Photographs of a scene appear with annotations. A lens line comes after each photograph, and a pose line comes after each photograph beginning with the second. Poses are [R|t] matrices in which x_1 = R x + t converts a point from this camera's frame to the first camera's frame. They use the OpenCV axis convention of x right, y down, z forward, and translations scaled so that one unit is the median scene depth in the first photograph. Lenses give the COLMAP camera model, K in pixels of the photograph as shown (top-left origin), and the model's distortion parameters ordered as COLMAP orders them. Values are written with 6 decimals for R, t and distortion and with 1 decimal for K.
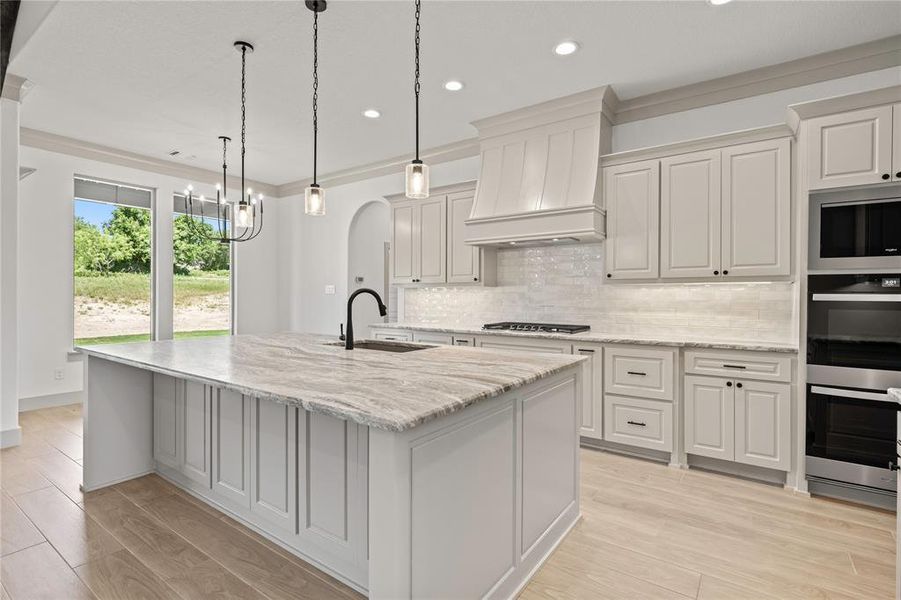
lens RADIAL K [[427.8, 0, 450.5], [0, 427.8, 300.0], [0, 0, 1]] dist [0.000975, 0.000034]
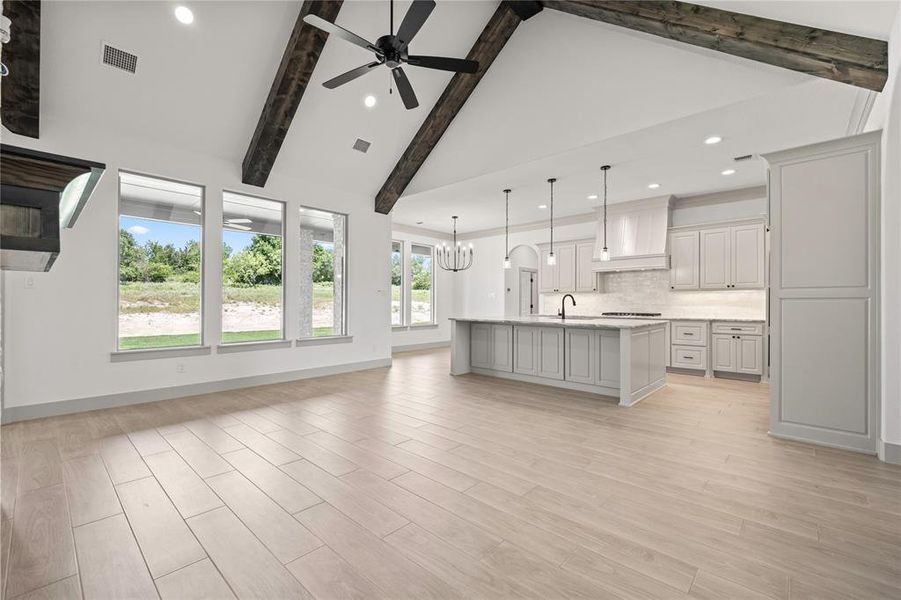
lens RADIAL K [[381.2, 0, 450.0], [0, 381.2, 304.1], [0, 0, 1]] dist [-0.000138, -0.000132]
pose [[0.991779, -0.001572, -0.127956, -0.448760], [0.000944, 0.999987, -0.004969, 0.029408], [0.127962, 0.004808, 0.991767, -0.932227]]
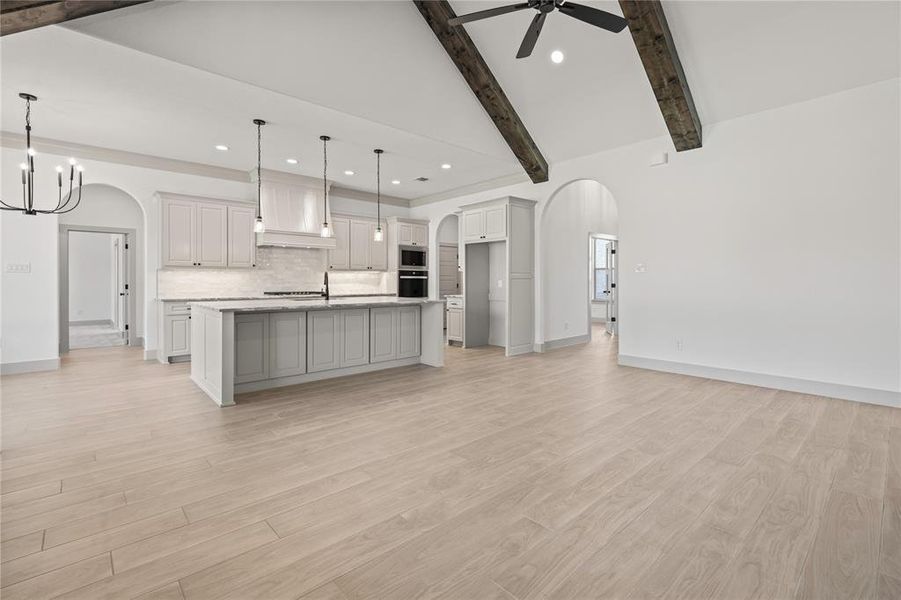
lens RADIAL K [[410.6, 0, 448.2], [0, 410.6, 279.8], [0, 0, 1]] dist [0.015673, -0.000070]
pose [[0.230090, -0.001243, 0.973169, -1.575945], [0.009009, 0.999959, -0.000853, 0.015477], [-0.973128, 0.008964, 0.230091, -0.057638]]
